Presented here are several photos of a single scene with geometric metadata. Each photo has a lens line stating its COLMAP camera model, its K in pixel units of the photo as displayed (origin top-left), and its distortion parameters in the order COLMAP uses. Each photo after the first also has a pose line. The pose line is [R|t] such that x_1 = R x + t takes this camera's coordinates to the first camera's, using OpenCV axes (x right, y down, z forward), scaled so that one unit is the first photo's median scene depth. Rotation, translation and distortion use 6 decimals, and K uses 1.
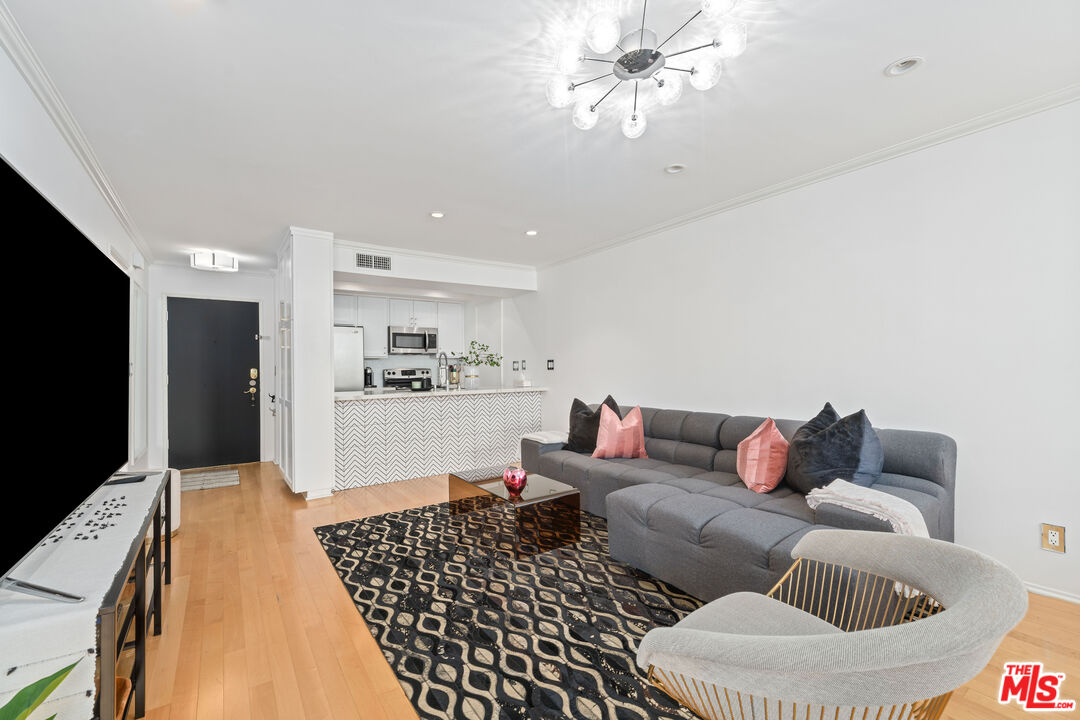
lens RADIAL K [[456.1, 0, 540.0], [0, 456.1, 366.3], [0, 0, 1]] dist [0.001201, 0.000183]
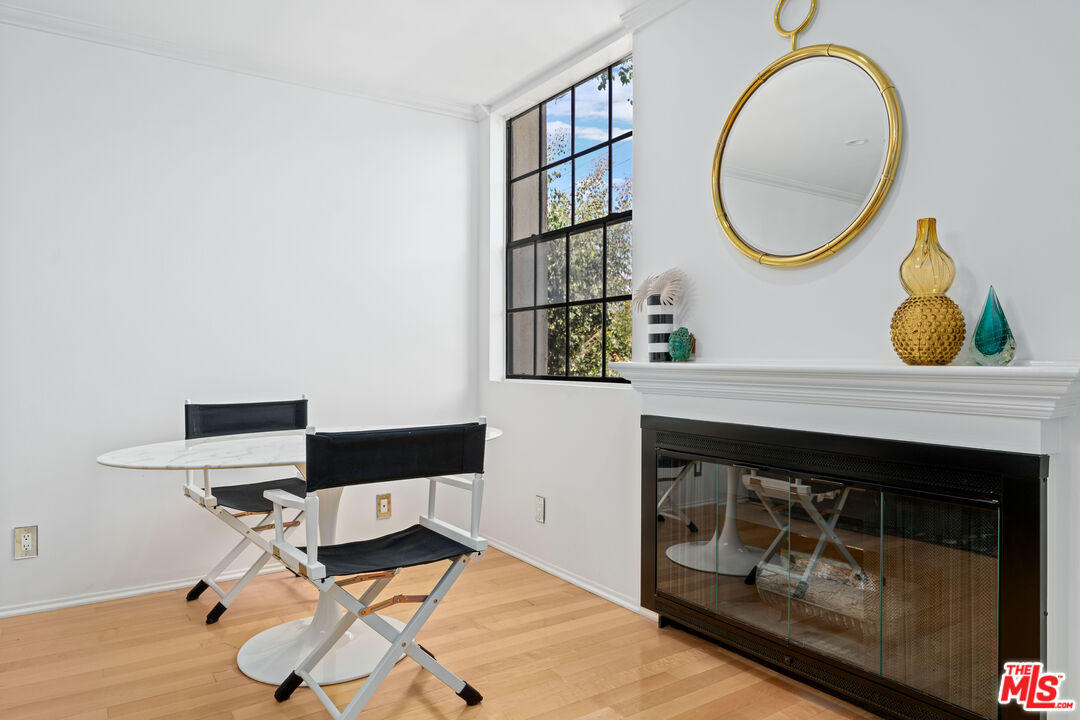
lens RADIAL K [[699.4, 0, 536.5], [0, 699.4, 364.4], [0, 0, 1]] dist [0.007409, 0.001318]
pose [[0.025607, 0.006191, 0.999653, -0.107420], [-0.001493, 0.999980, -0.006155, 0.047571], [-0.999671, -0.001335, 0.025616, 0.032281]]
